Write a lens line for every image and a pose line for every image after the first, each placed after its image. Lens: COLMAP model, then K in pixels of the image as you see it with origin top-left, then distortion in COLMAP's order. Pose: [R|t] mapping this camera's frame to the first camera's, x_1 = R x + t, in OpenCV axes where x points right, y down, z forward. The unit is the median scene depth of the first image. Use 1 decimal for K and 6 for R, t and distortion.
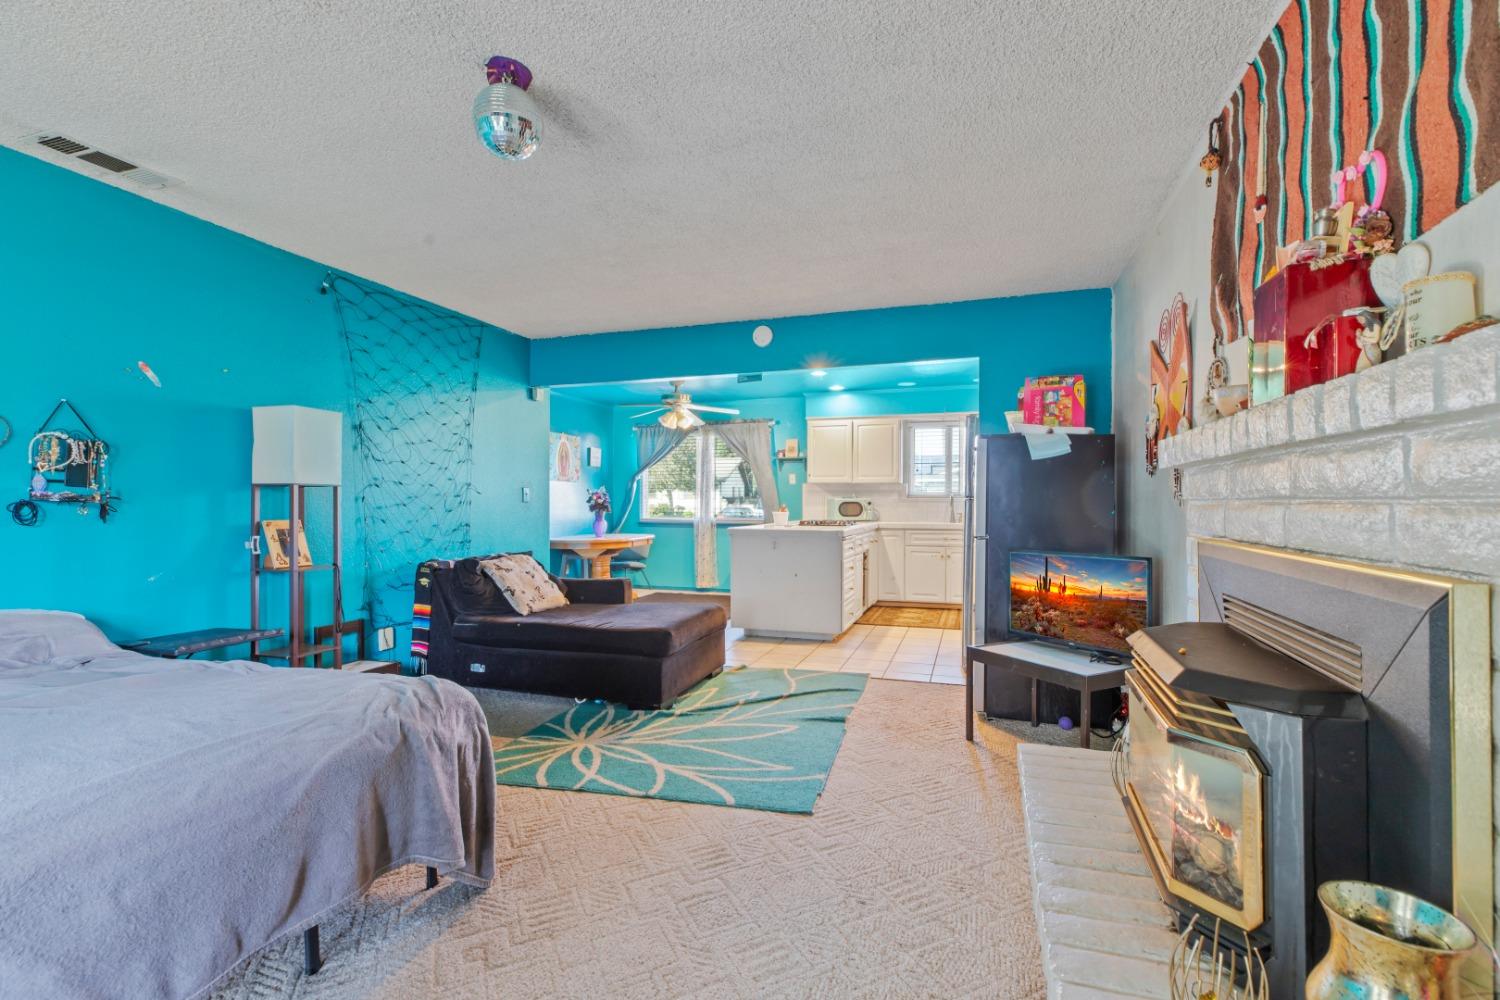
lens RADIAL K [[694.4, 0, 751.9], [0, 694.4, 496.4], [0, 0, 1]] dist [-0.001110, 0.000131]
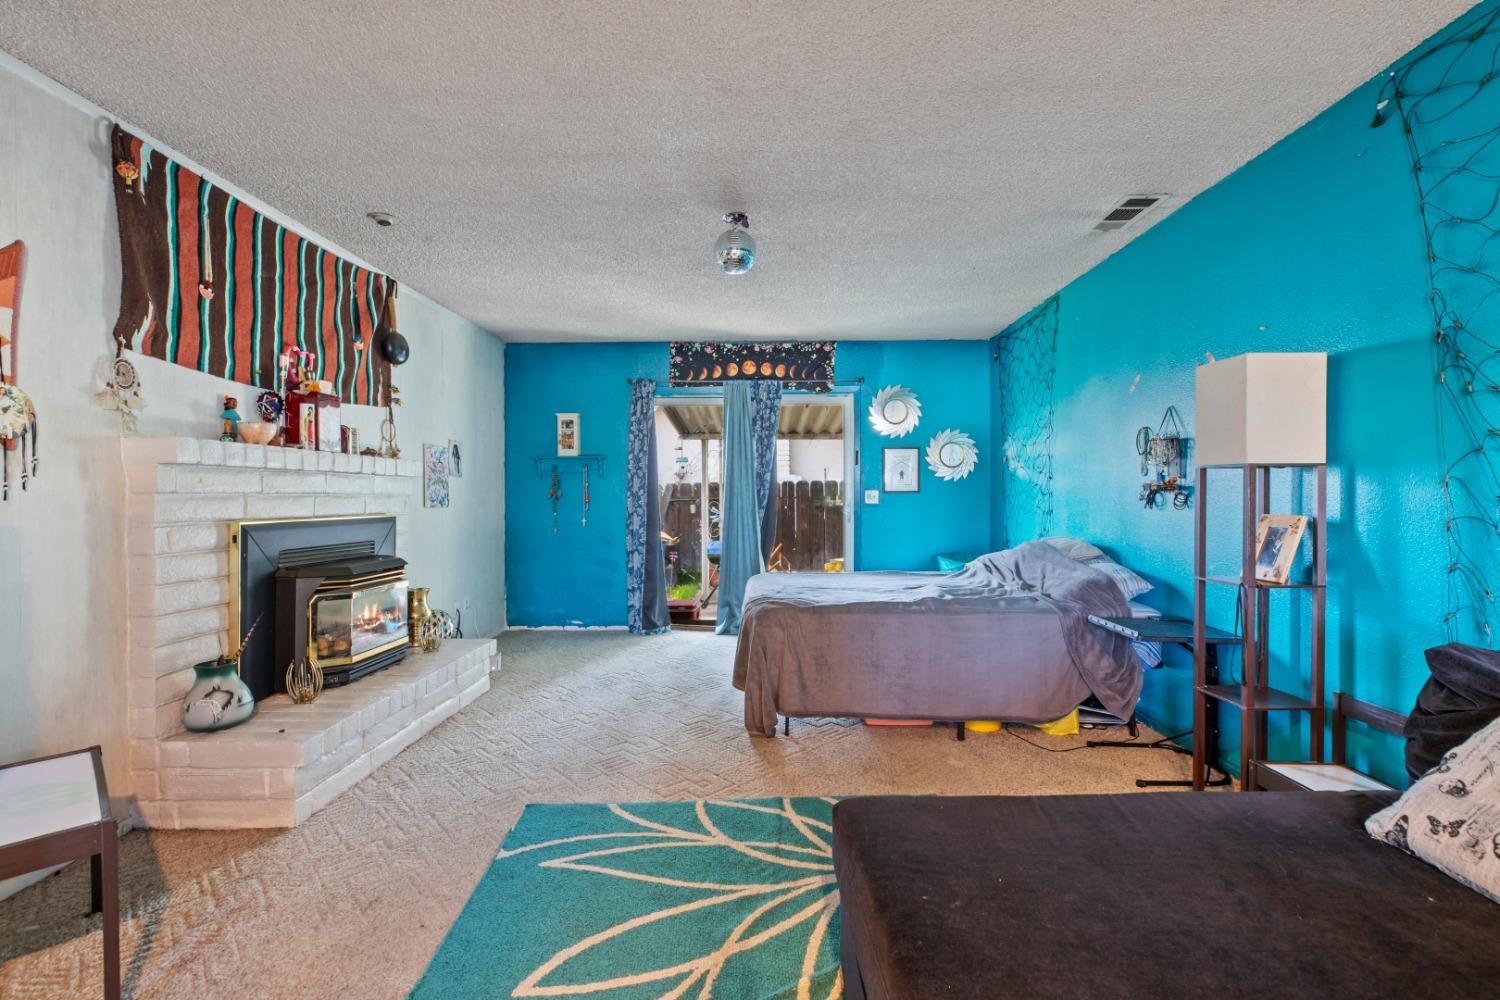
lens RADIAL K [[694.4, 0, 755.4], [0, 694.4, 499.6], [0, 0, 1]] dist [-0.001110, 0.000131]
pose [[-0.953009, 0.009130, -0.302804, 0.057632], [0.007947, 0.999955, 0.005139, 0.011956], [0.302837, 0.002491, -0.953039, 1.682107]]
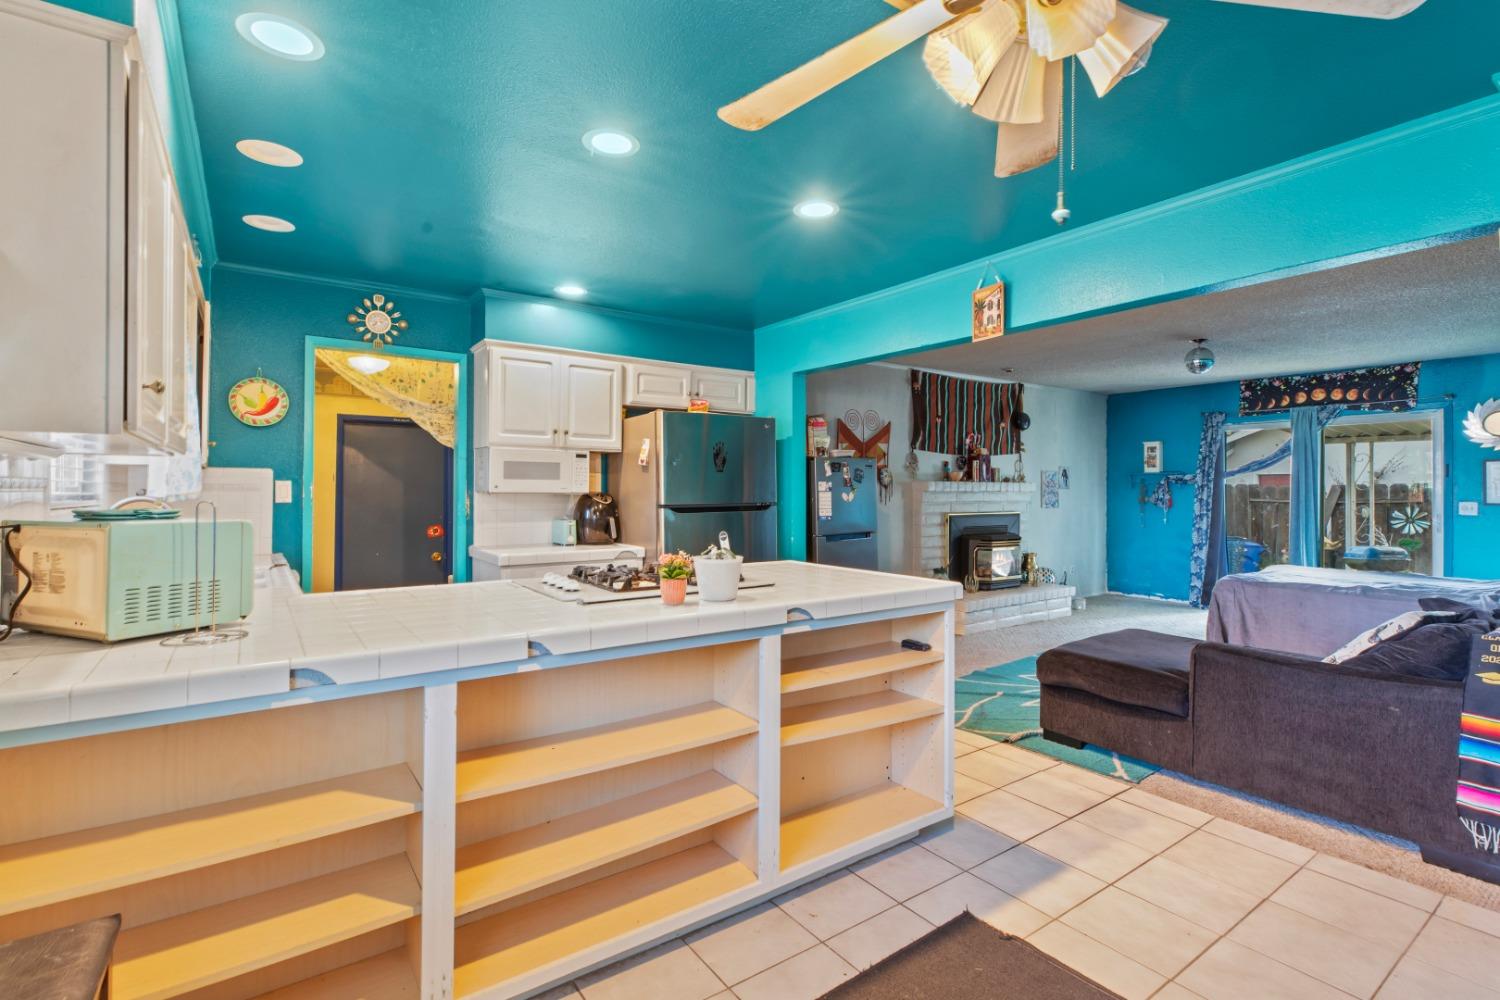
lens RADIAL K [[694.4, 0, 751.7], [0, 694.4, 493.7], [0, 0, 1]] dist [-0.001110, 0.000131]
pose [[-0.809677, -0.003949, 0.586862, -0.269137], [-0.001627, 0.999989, 0.004484, -0.023078], [-0.586873, 0.002676, -0.809675, 2.526350]]
